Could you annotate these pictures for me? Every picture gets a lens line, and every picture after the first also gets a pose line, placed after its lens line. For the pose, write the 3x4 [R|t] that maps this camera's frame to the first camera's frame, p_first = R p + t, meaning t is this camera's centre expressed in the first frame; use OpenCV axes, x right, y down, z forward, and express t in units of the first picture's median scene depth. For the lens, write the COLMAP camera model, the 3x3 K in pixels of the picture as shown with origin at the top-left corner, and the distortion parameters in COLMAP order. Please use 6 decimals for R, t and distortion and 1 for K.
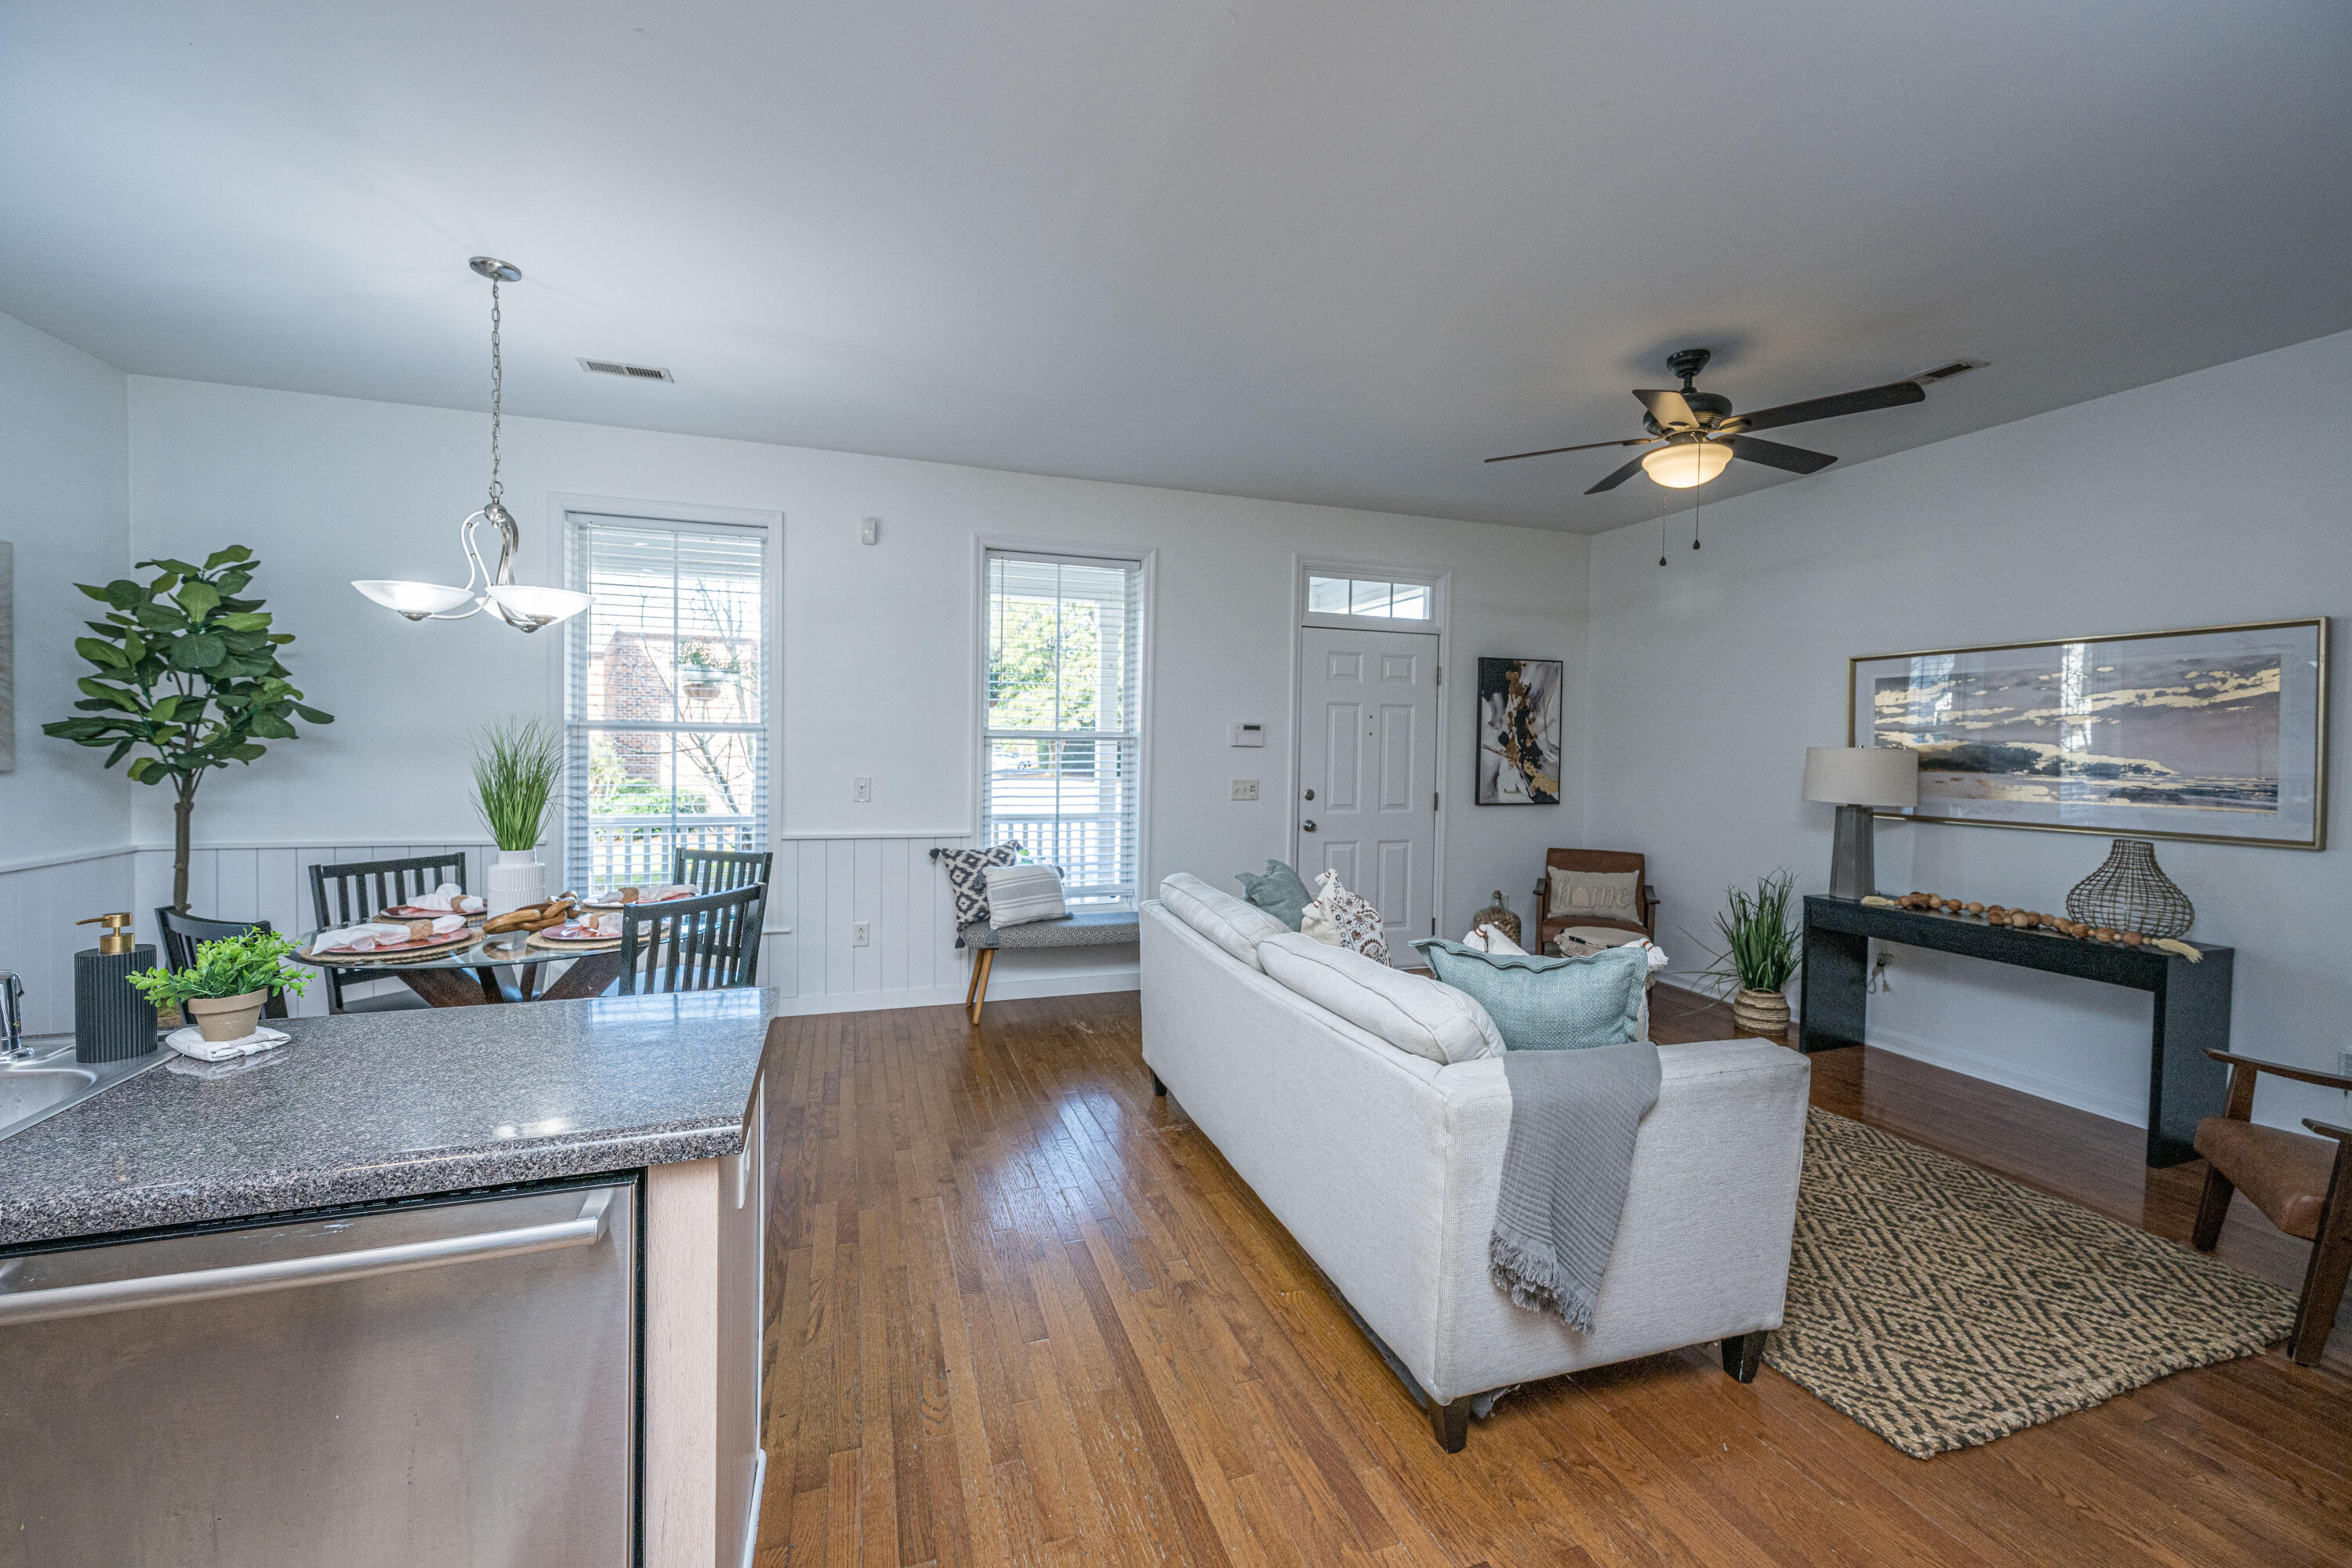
lens RADIAL K [[942.2, 0, 1175.5], [0, 942.2, 765.6], [0, 0, 1]] dist [0.002425, -0.000199]
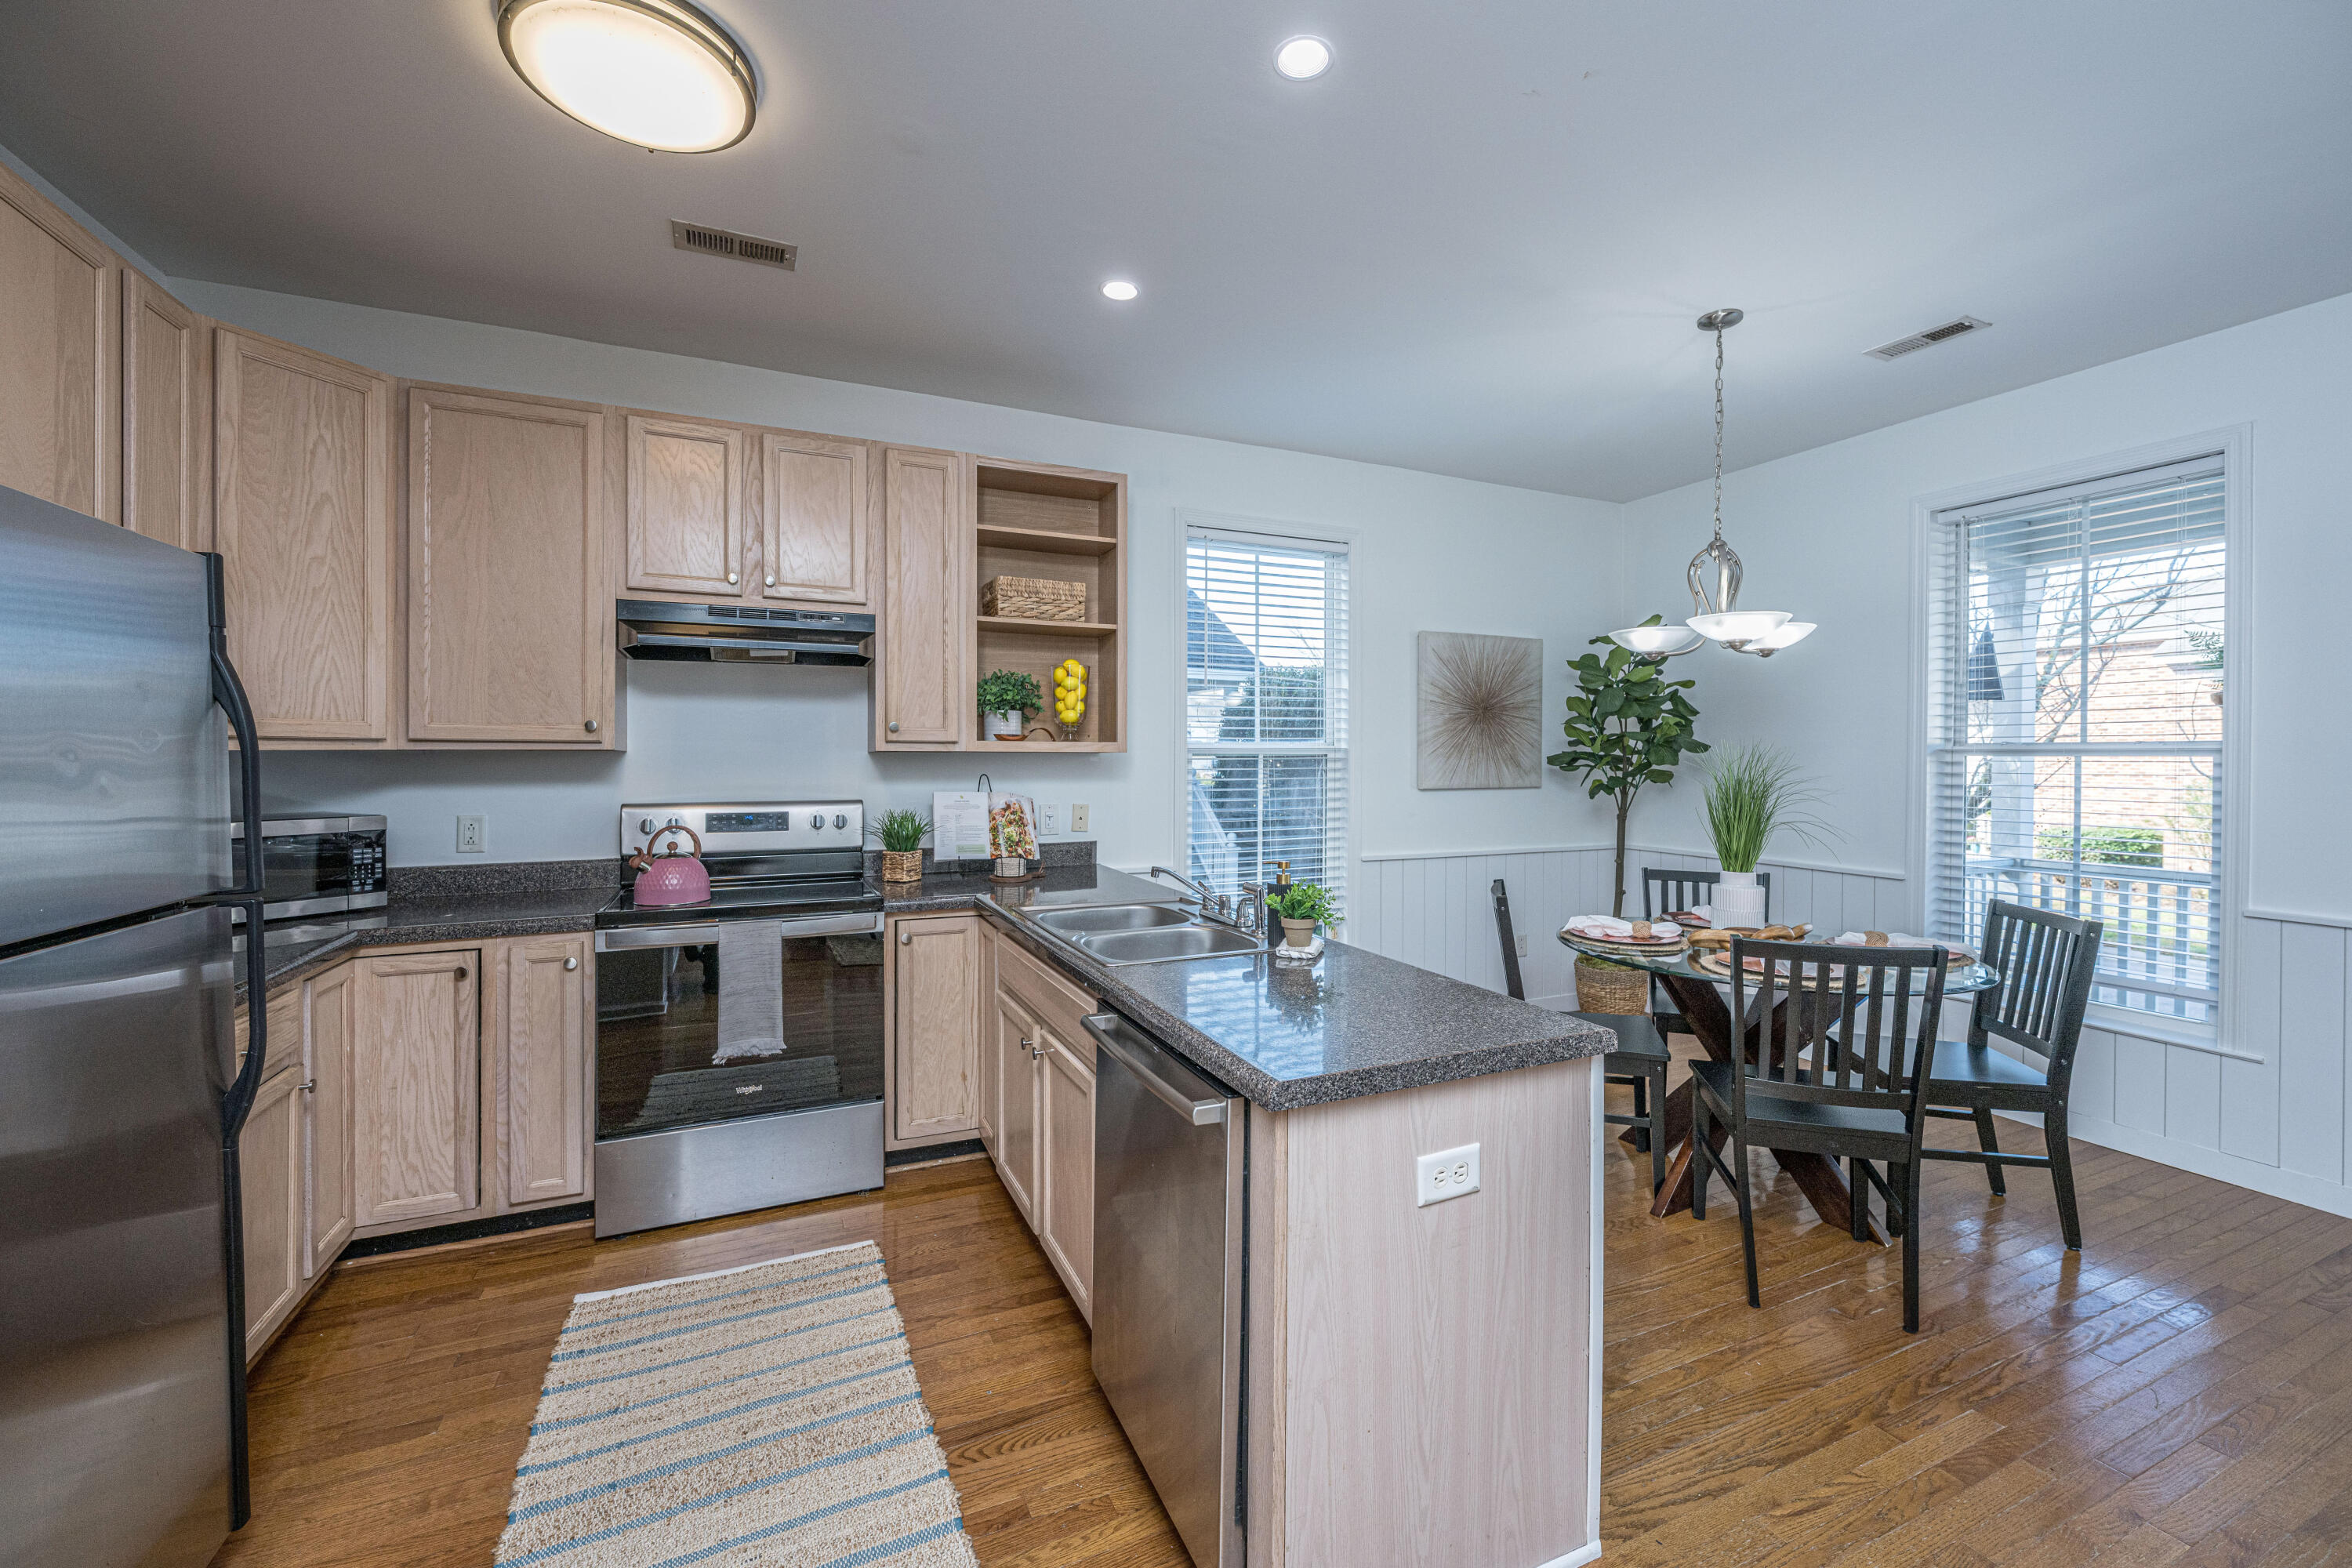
lens RADIAL K [[942.2, 0, 1177.0], [0, 942.2, 765.5], [0, 0, 1]] dist [0.002425, -0.000199]
pose [[0.090181, -0.006571, -0.995904, 0.207262], [-0.028163, 0.999561, -0.009145, 0.001008], [0.995527, 0.028873, 0.089957, 0.233910]]
